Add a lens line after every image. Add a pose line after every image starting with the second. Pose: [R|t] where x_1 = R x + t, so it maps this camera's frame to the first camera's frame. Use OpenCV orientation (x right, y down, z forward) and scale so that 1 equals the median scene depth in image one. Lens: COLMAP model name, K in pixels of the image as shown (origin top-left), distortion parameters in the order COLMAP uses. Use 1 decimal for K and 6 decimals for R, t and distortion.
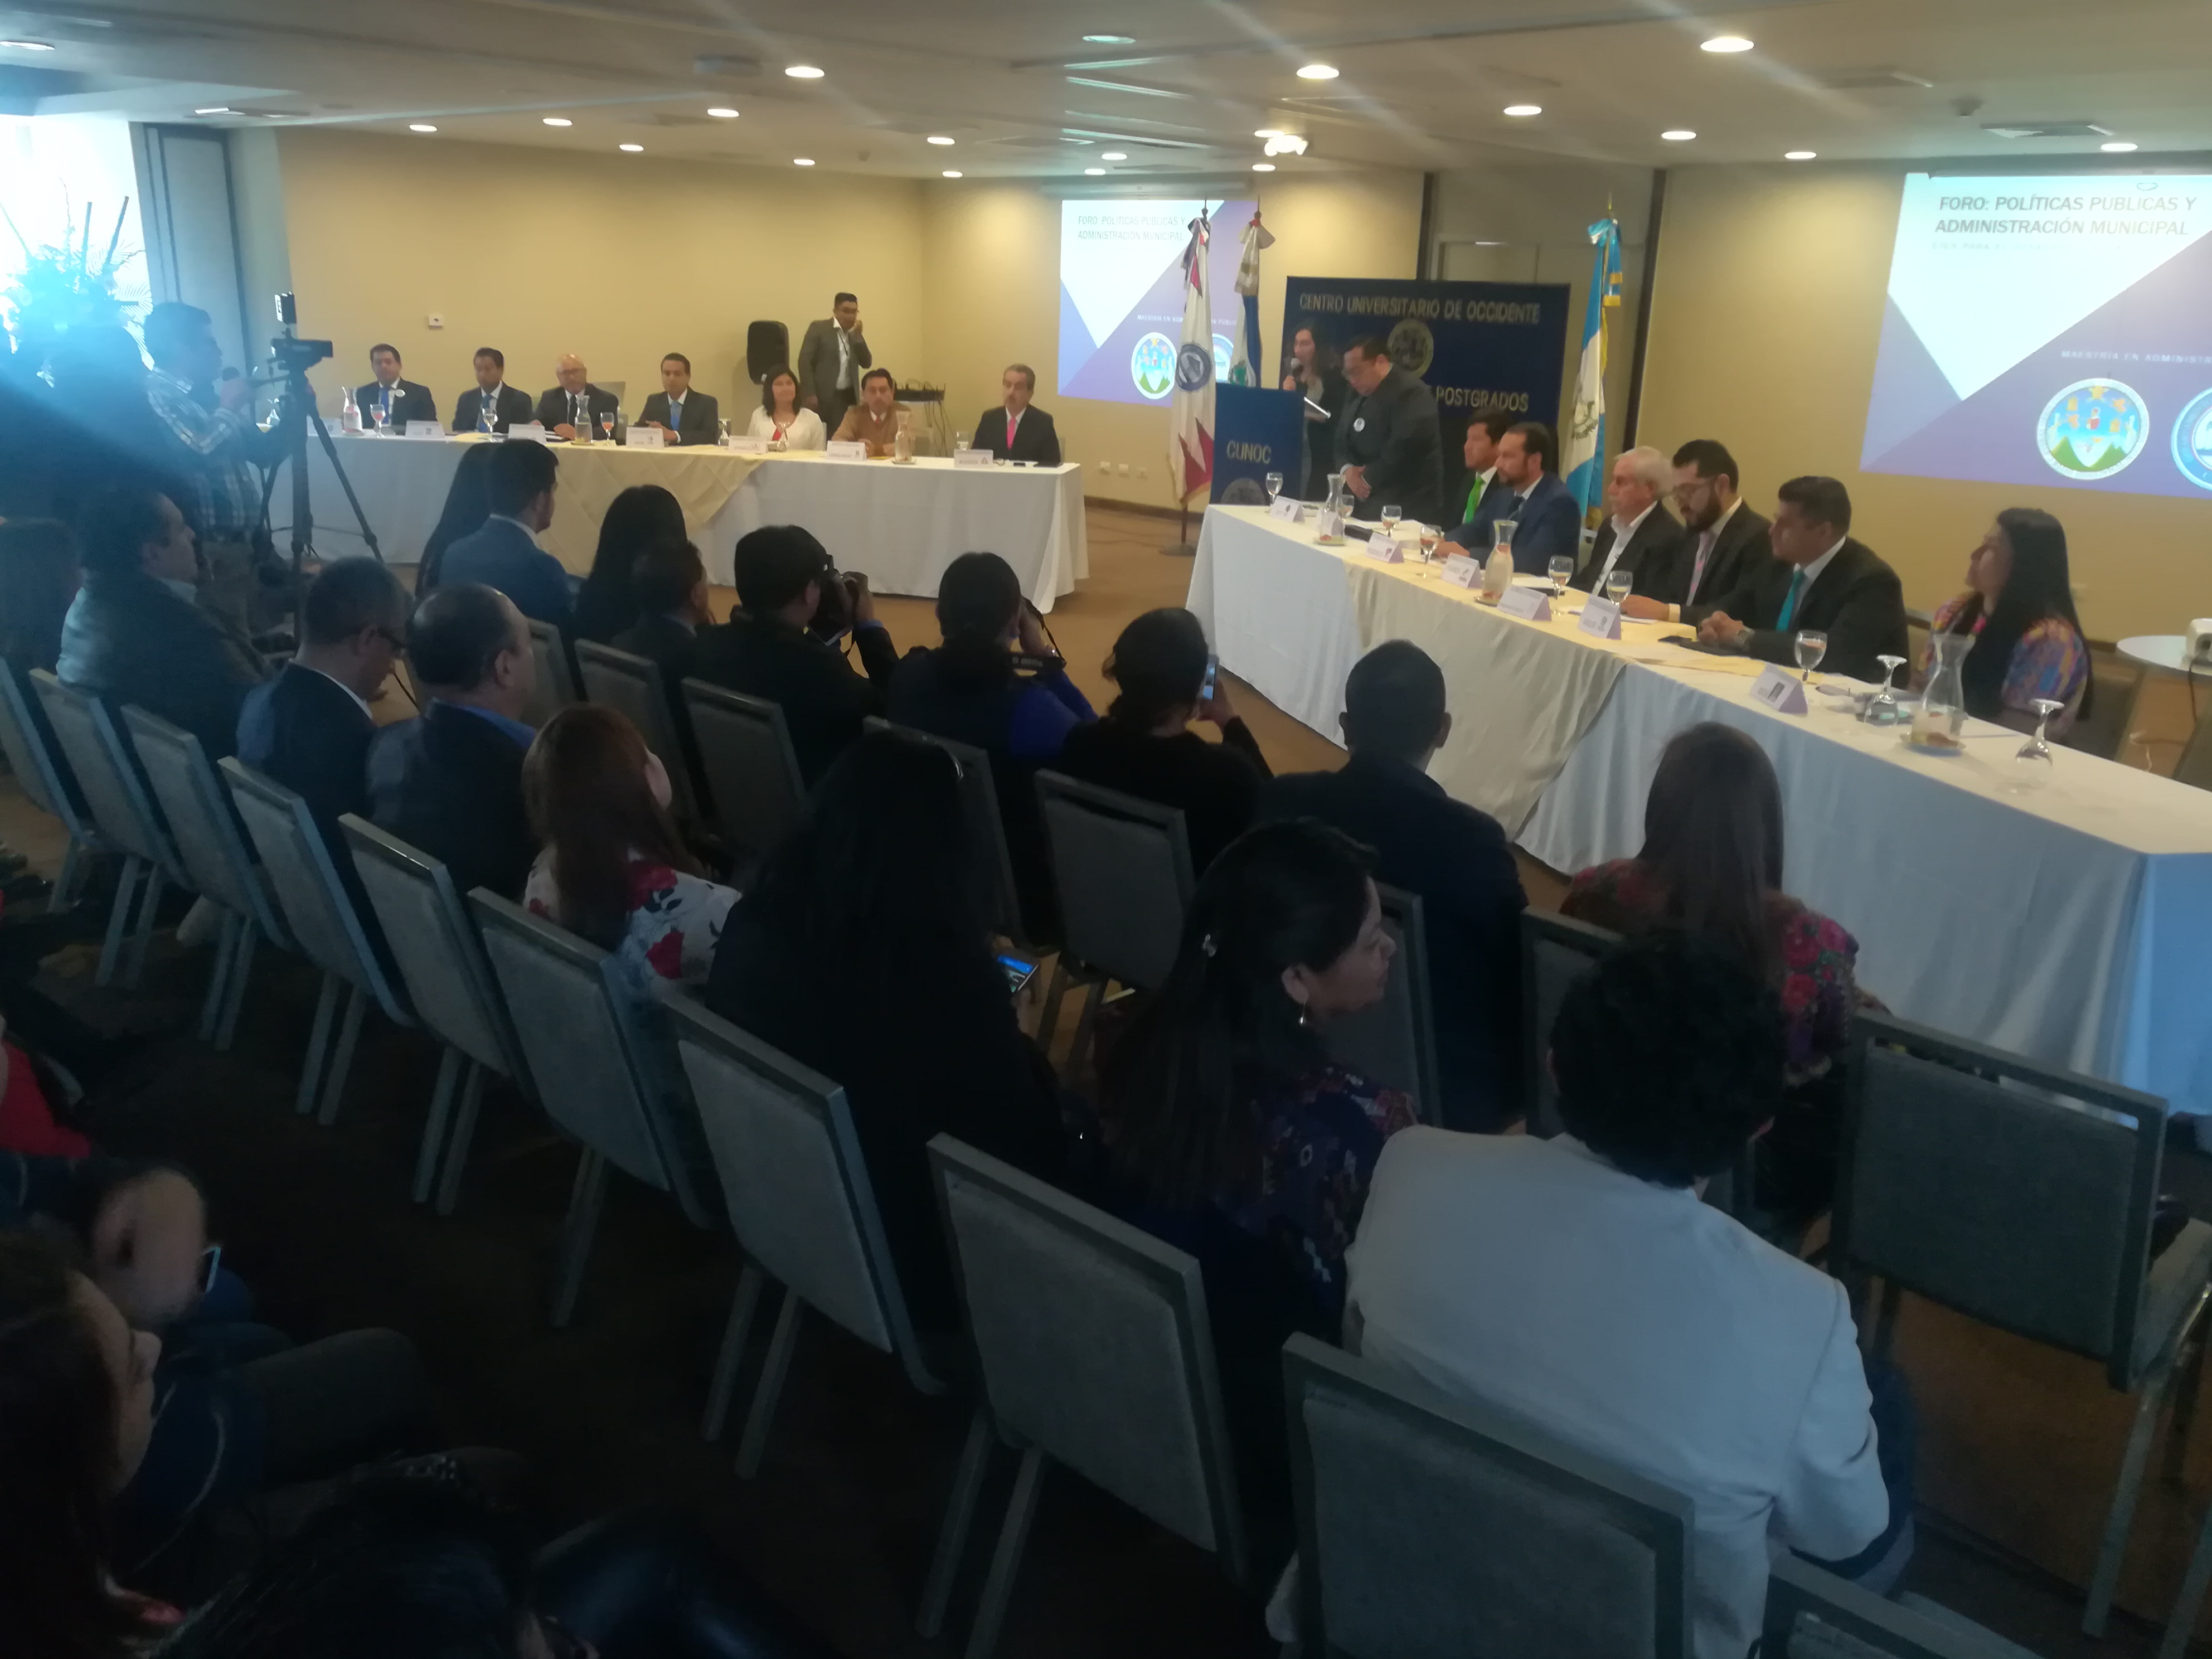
lens RADIAL K [[1665.7, 0, 1106.0], [0, 1665.7, 829.5], [0, 0, 1]] dist [-0.093895, 0.081269]
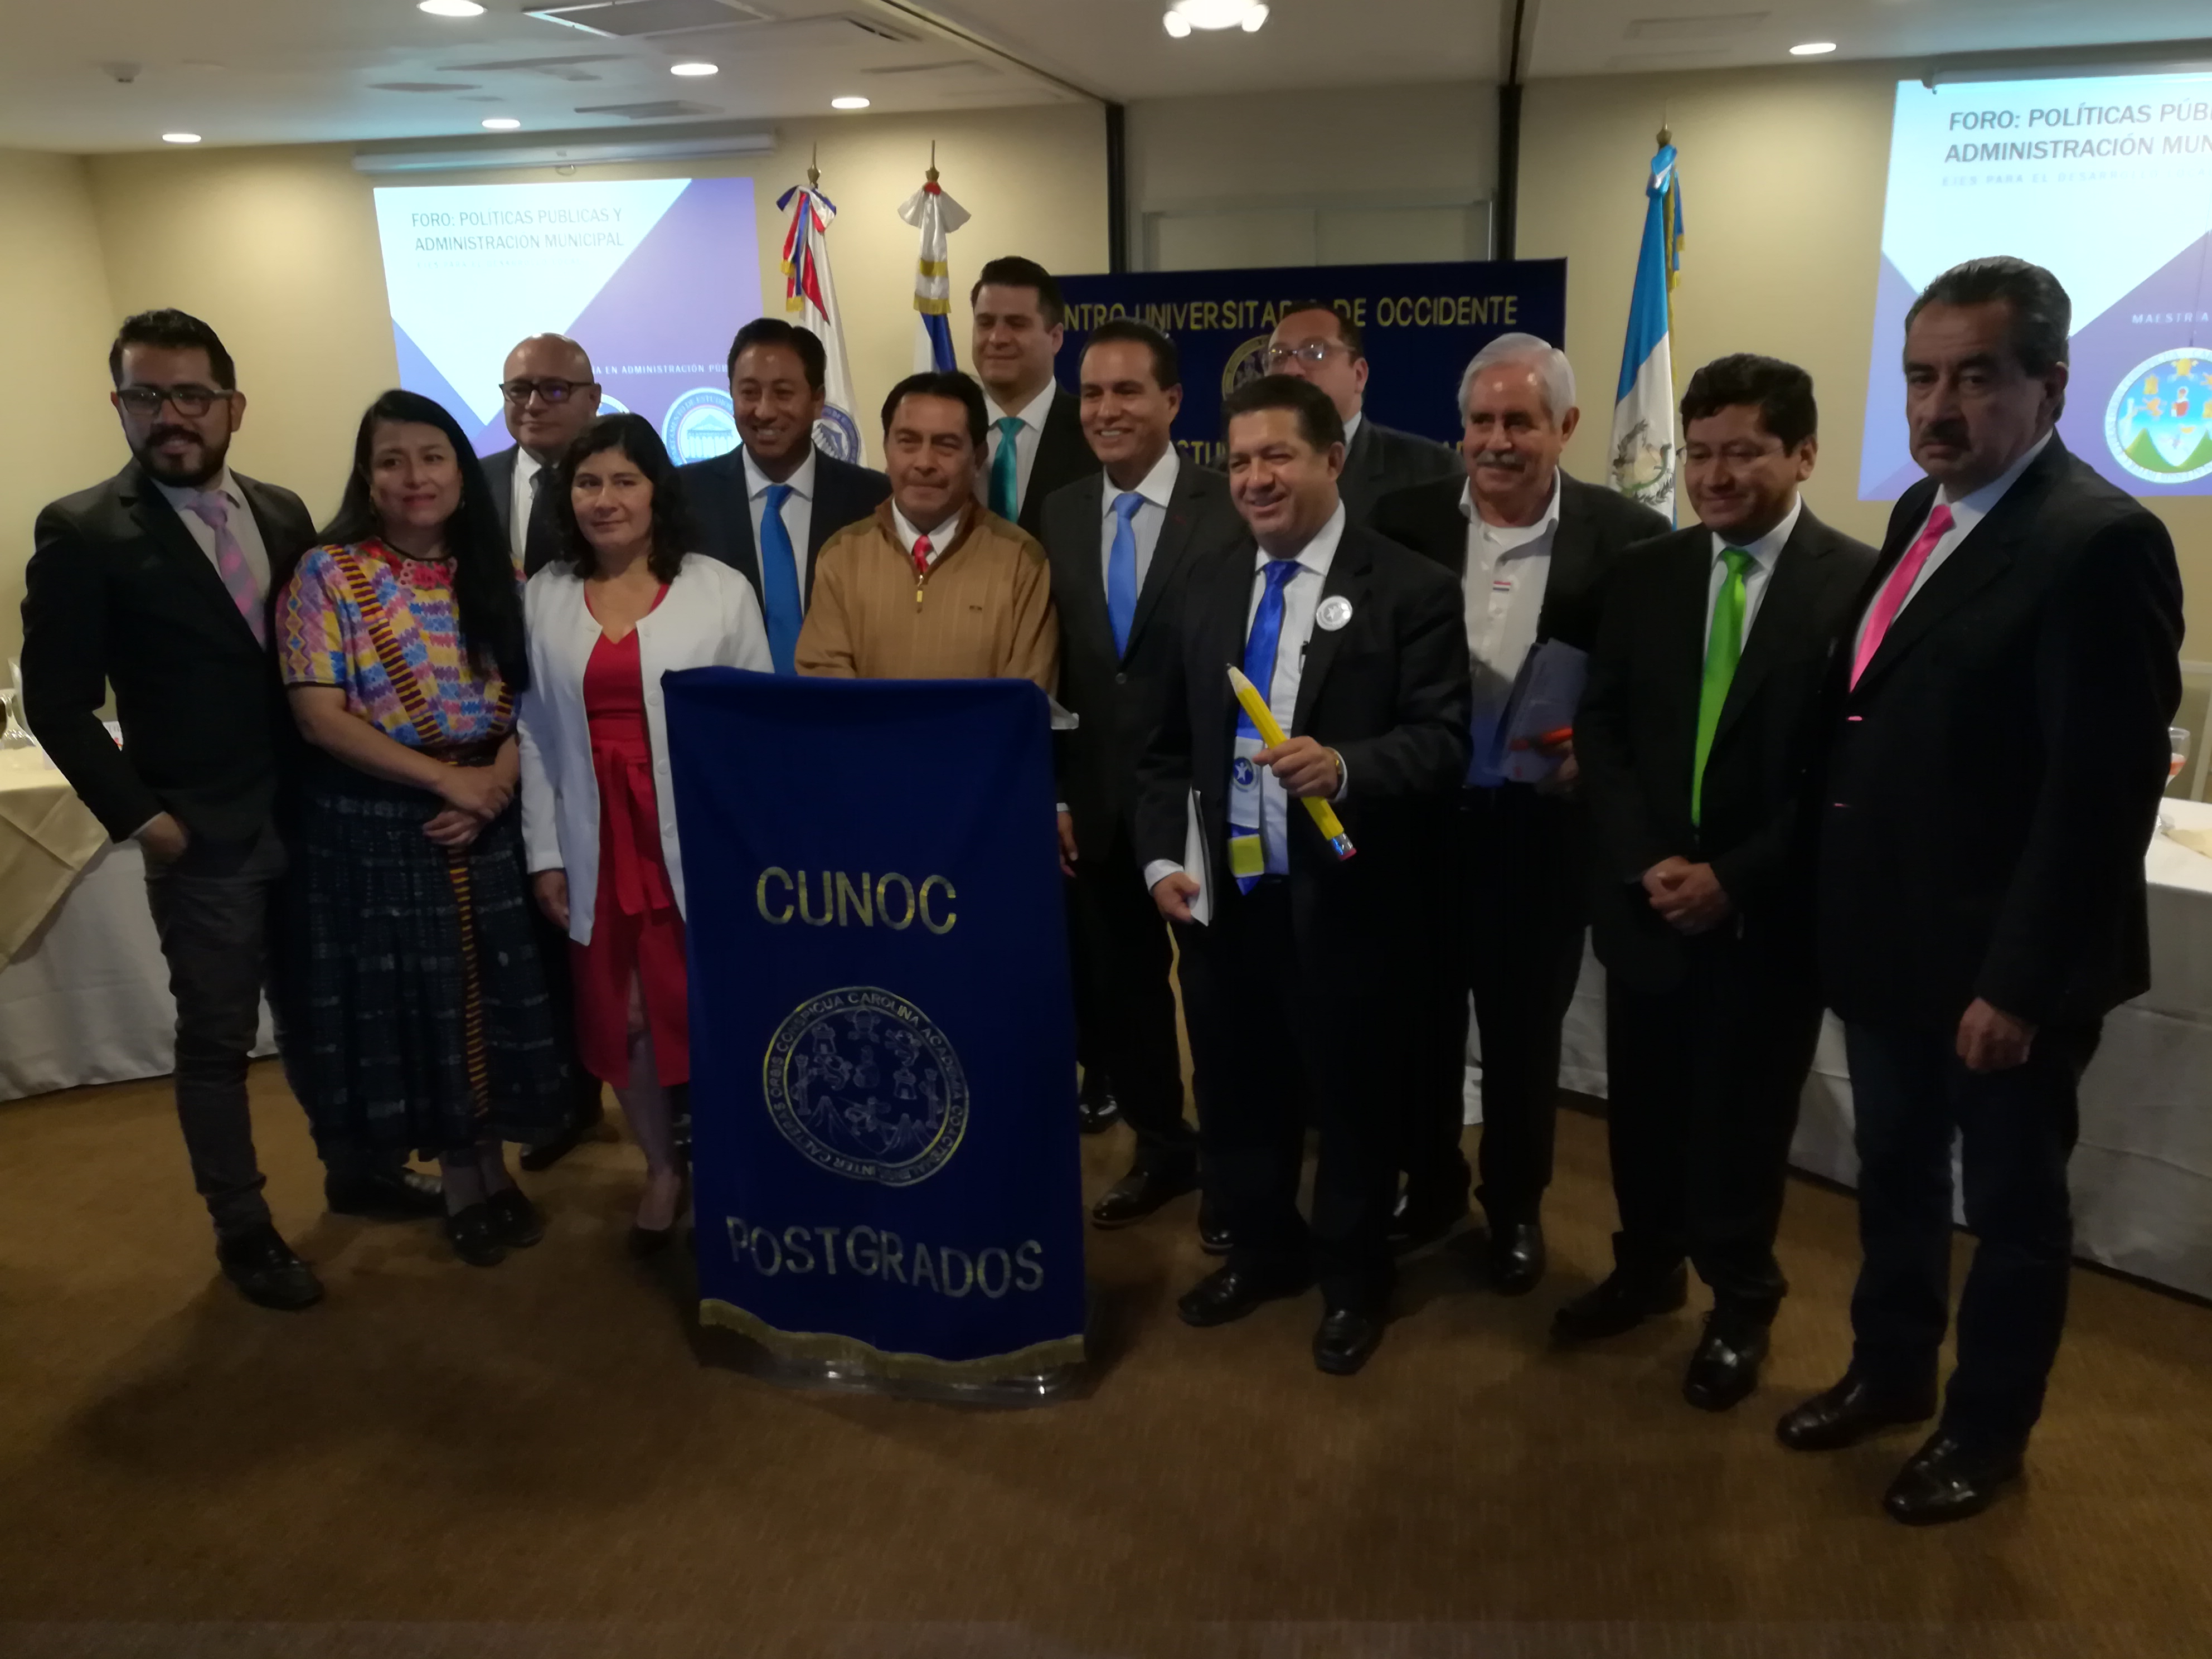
lens RADIAL K [[1665.7, 0, 1106.0], [0, 1665.7, 829.5], [0, 0, 1]] dist [-0.093895, 0.081269]
pose [[0.842899, -0.212044, 0.494529, -0.219072], [0.218625, 0.974756, 0.045321, -0.198710], [-0.491655, 0.069916, 0.867979, 0.594486]]
